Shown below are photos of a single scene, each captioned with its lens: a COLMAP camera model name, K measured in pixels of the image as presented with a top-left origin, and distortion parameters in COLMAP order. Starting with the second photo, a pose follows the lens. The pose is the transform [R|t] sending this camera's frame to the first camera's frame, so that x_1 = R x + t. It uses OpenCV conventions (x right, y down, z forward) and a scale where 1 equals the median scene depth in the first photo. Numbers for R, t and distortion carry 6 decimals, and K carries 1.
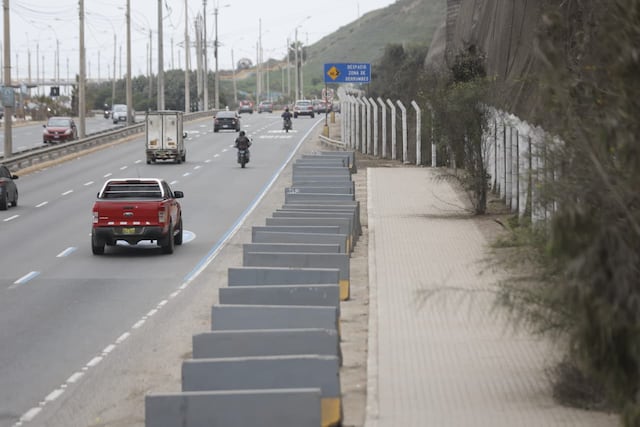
lens RADIAL K [[3066.7, 0, 320.0], [0, 3066.7, 213.5], [0, 0, 1]] dist [0.896836, 3.975108]
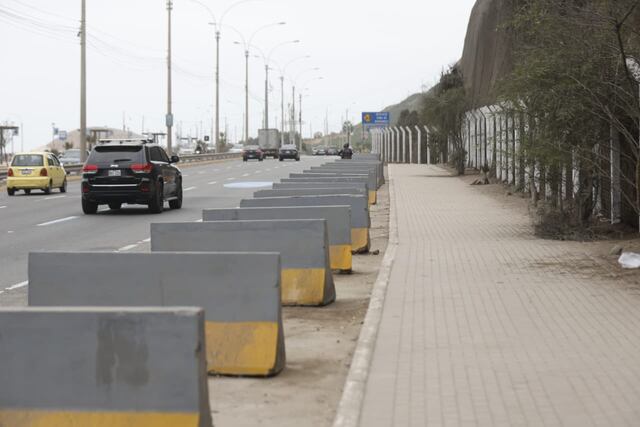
lens RADIAL K [[1527.4, 0, 320.0], [0, 1527.4, 213.5], [0, 0, 1]] dist [-0.153545, -0.263201]
pose [[0.999596, 0.000381, -0.028436, 0.002380], [-0.001260, 0.999522, -0.030901, 0.035004], [0.028411, 0.030924, 0.999118, 0.184796]]
